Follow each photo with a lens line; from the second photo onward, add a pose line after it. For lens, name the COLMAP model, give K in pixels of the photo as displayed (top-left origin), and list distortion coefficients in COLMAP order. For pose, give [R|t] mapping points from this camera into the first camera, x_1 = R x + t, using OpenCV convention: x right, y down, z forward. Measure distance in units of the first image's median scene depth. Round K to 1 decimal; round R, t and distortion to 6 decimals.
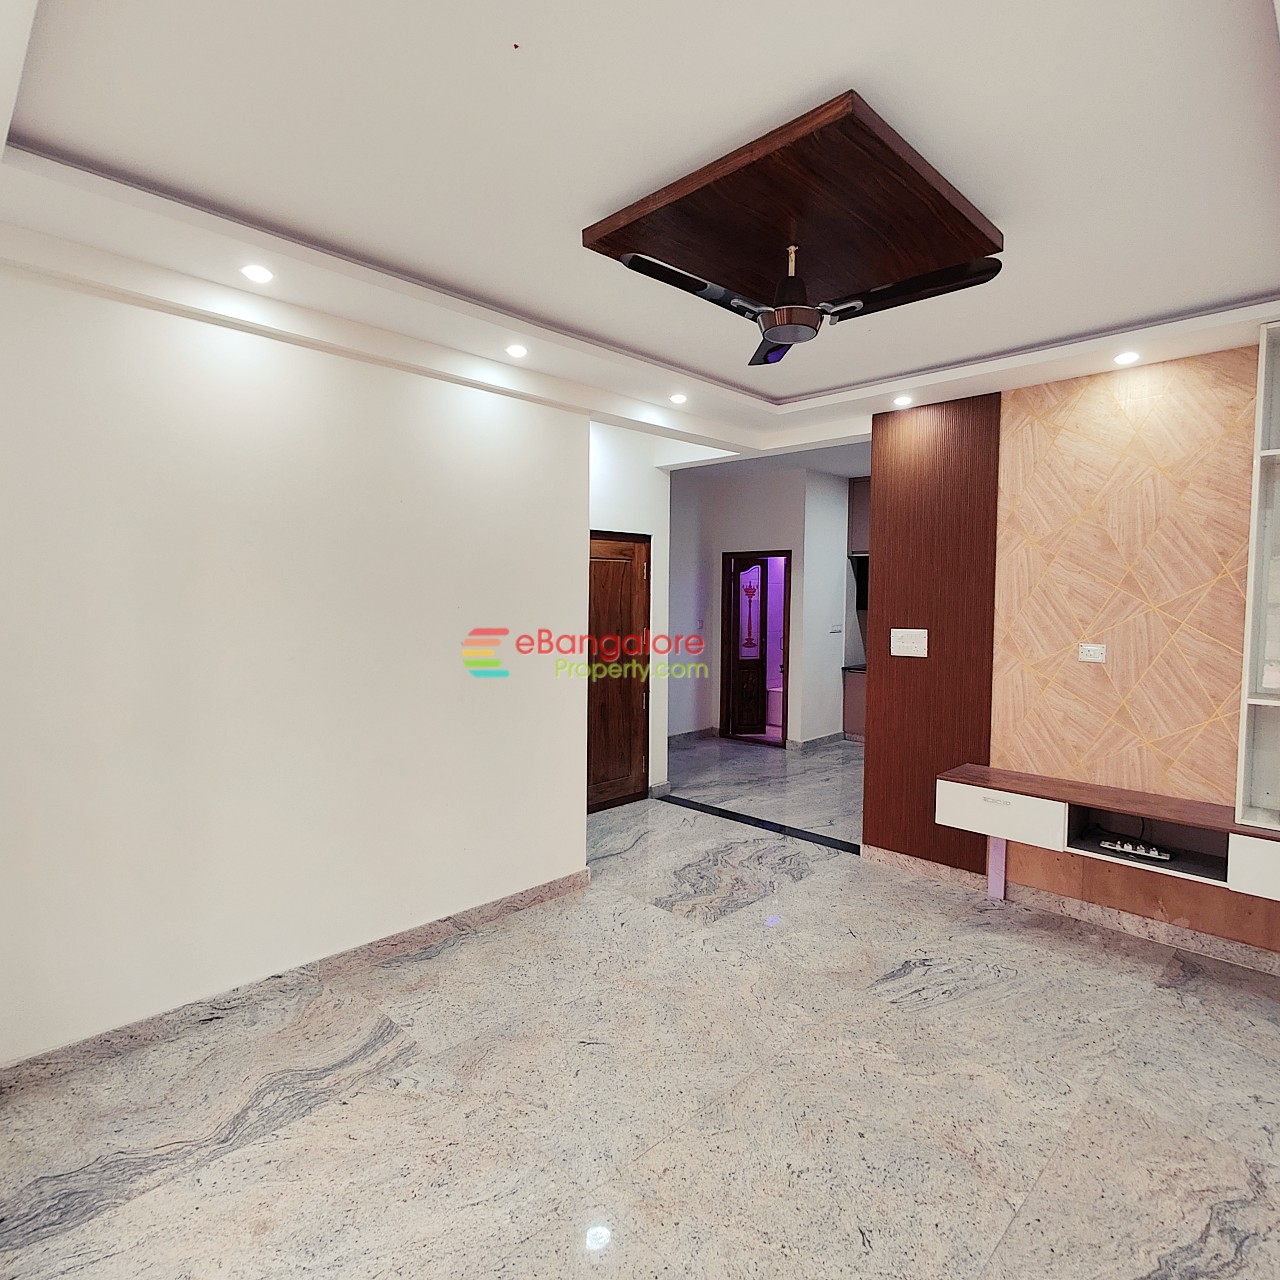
lens RADIAL K [[739.5, 0, 647.9], [0, 739.5, 635.0], [0, 0, 1]] dist [0.001157, 0.002807]
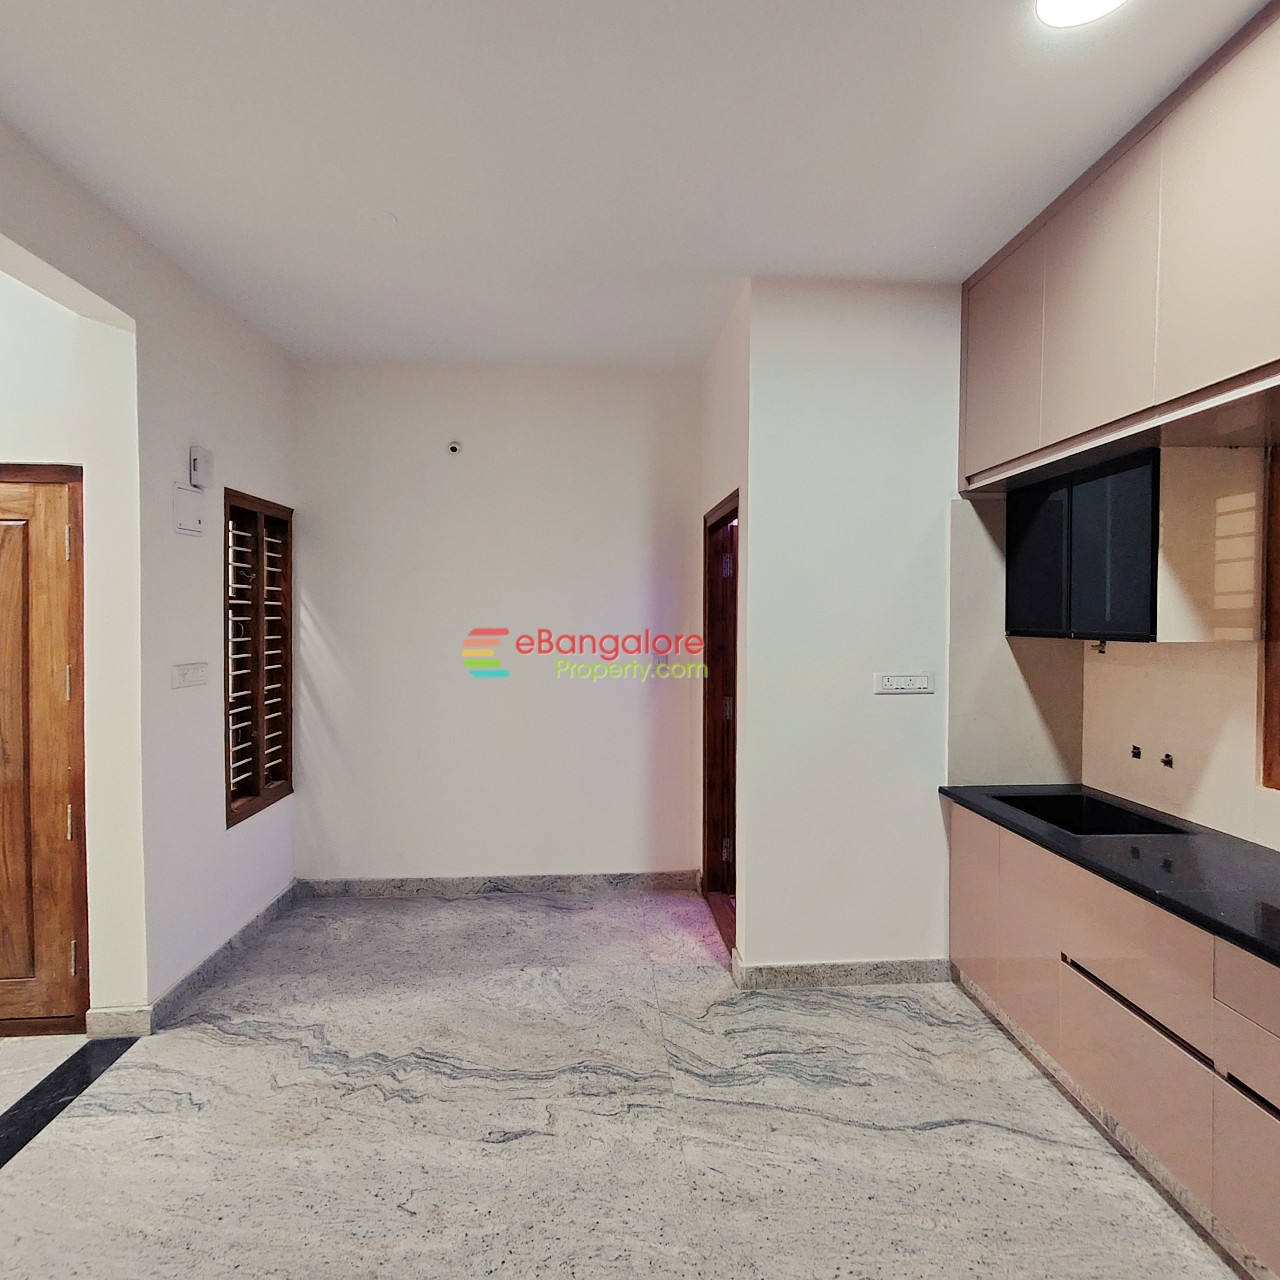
lens RADIAL K [[739.5, 0, 641.4], [0, 739.5, 645.4], [0, 0, 1]] dist [0.001157, 0.002807]
pose [[0.748554, 0.009222, -0.663010, 0.969848], [-0.030429, 0.999328, -0.020455, -0.039709], [0.662376, 0.035487, 0.748331, 1.498840]]
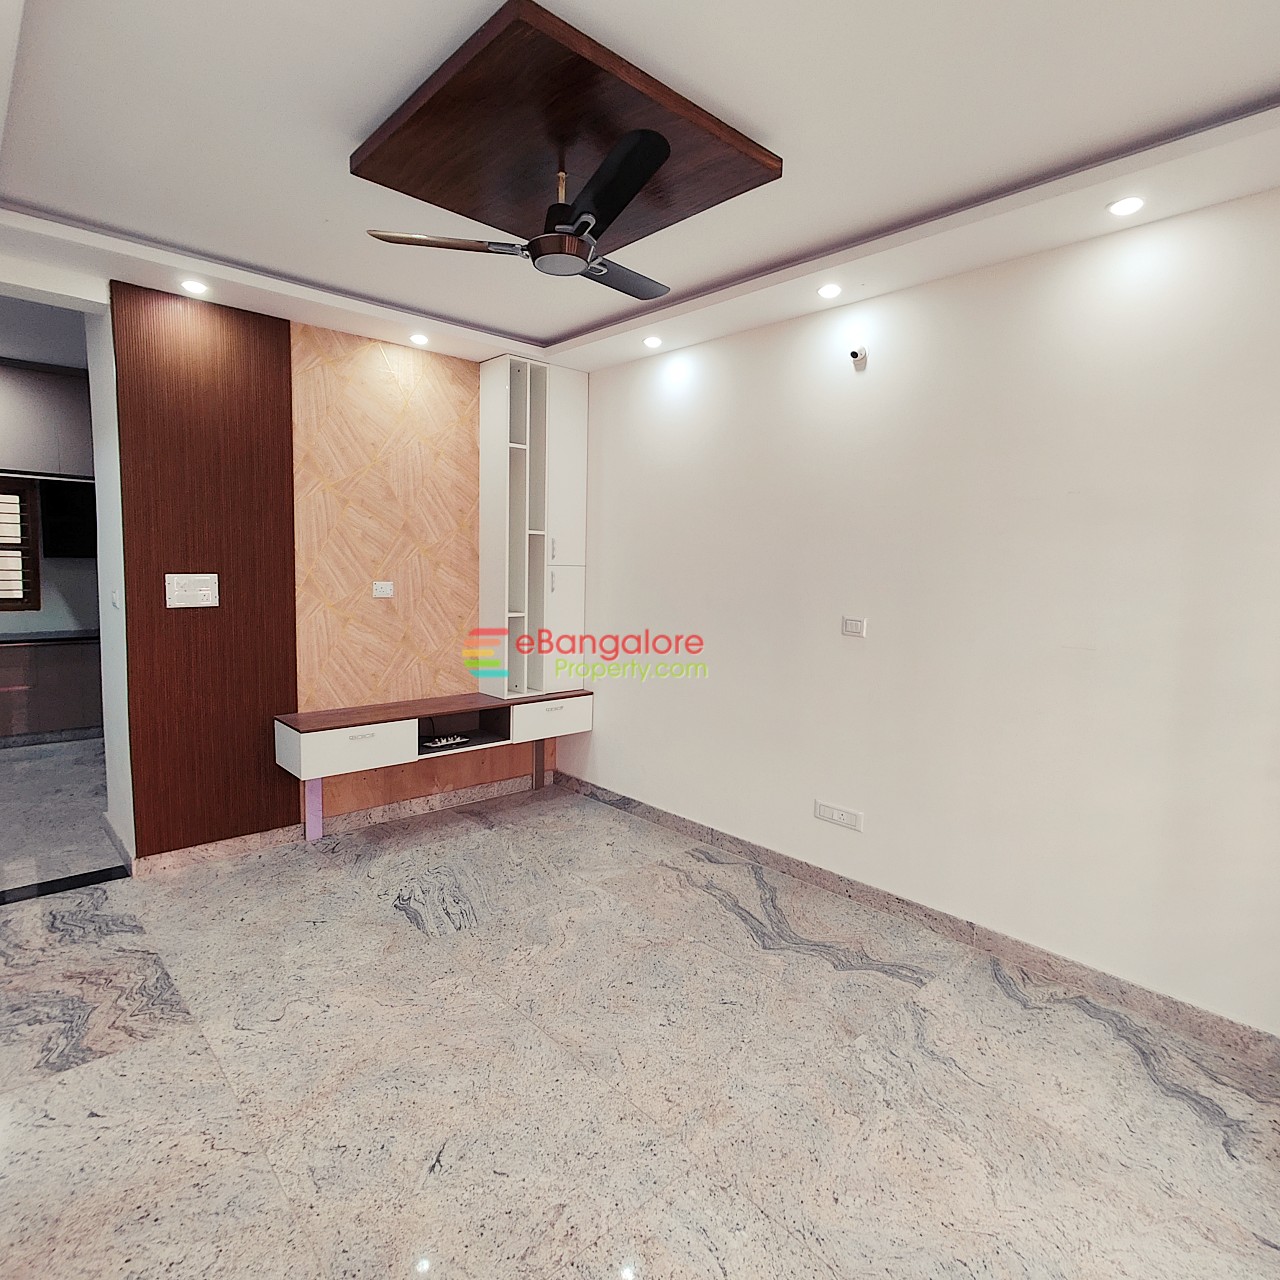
lens RADIAL K [[739.5, 0, 637.2], [0, 739.5, 635.0], [0, 0, 1]] dist [0.001157, 0.002807]
pose [[0.054370, -0.104939, 0.992991, -0.549949], [0.030454, 0.994174, 0.103397, -0.013218], [-0.998056, 0.024619, 0.057249, 0.576632]]
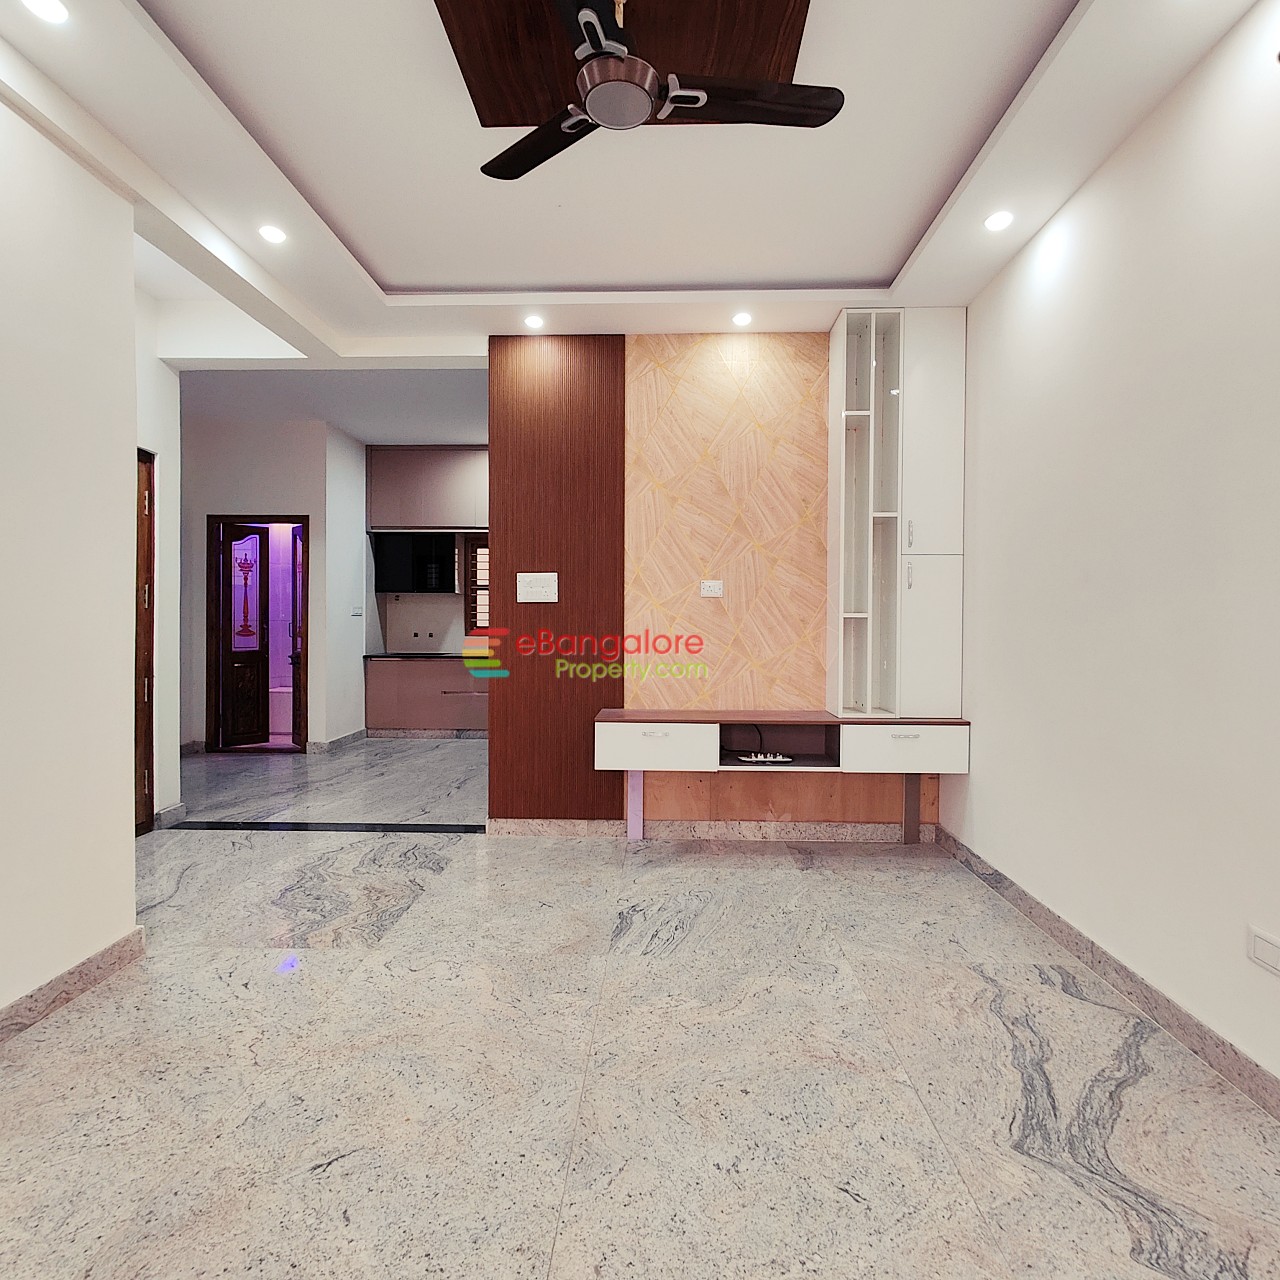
lens RADIAL K [[739.5, 0, 642.8], [0, 739.5, 634.1], [0, 0, 1]] dist [0.001157, 0.002807]
pose [[0.737231, -0.015502, 0.675463, -0.220284], [0.037113, 0.999156, -0.017576, 0.112214], [-0.674621, 0.038026, 0.737185, 0.286830]]
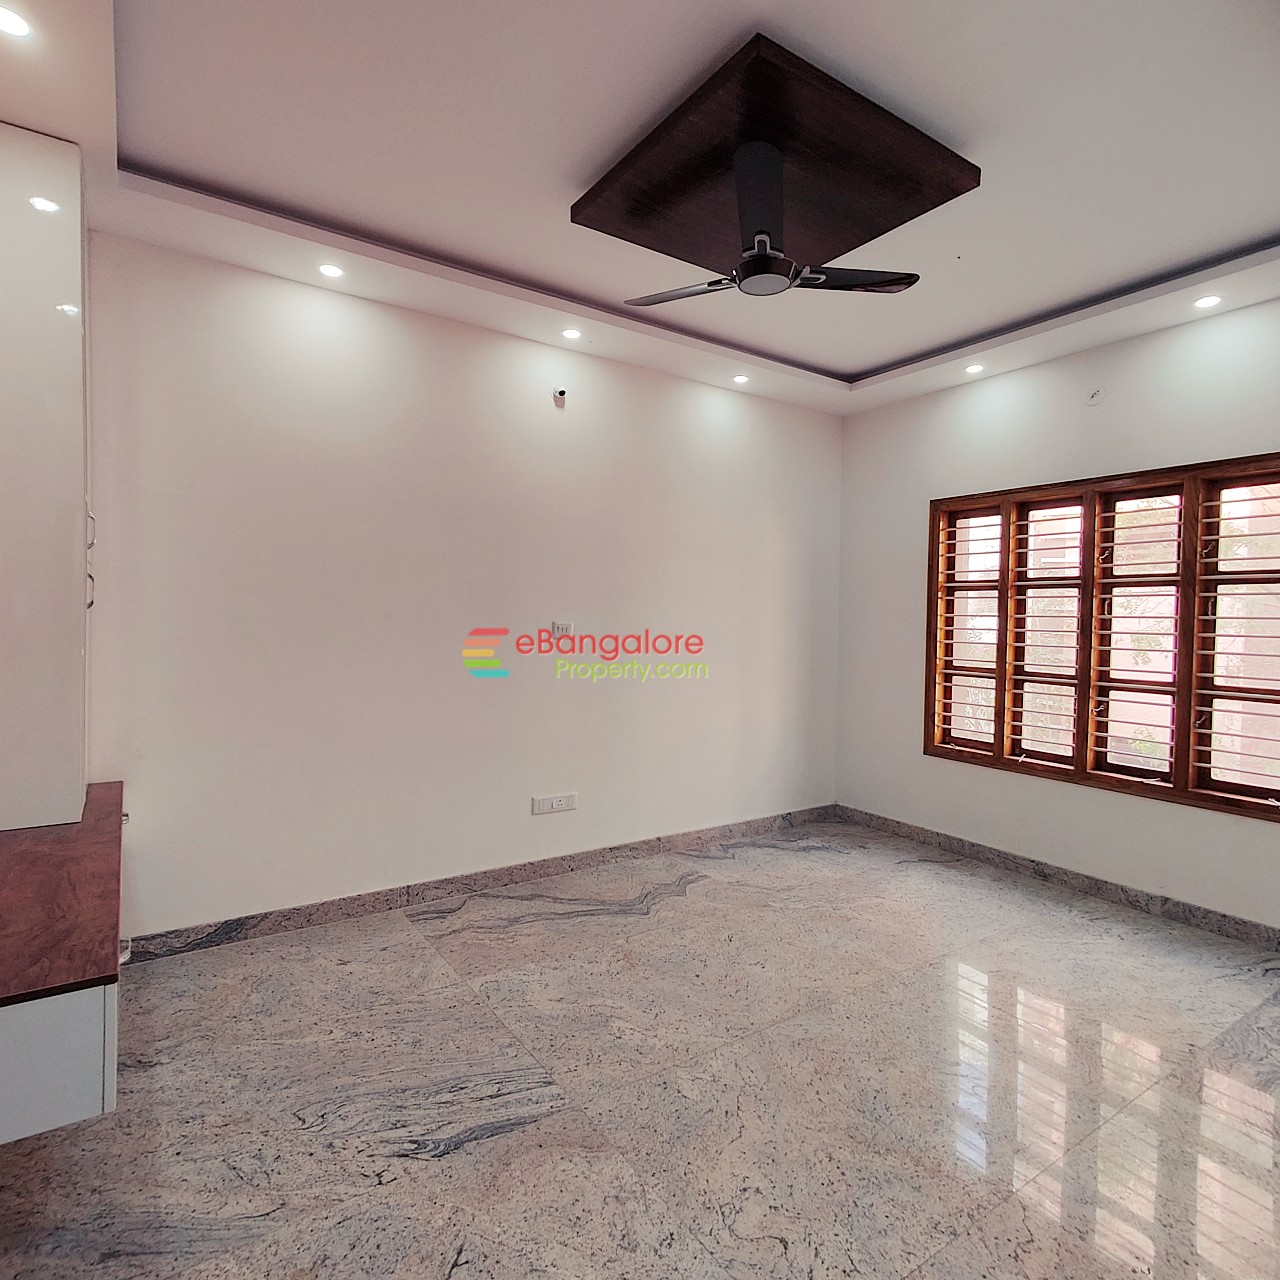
lens RADIAL K [[739.5, 0, 633.1], [0, 739.5, 663.2], [0, 0, 1]] dist [0.001157, 0.002807]
pose [[-0.978654, -0.036549, 0.202237, 0.102277], [-0.013976, 0.993617, 0.111939, 0.006724], [-0.205038, 0.106723, -0.972918, 1.394119]]
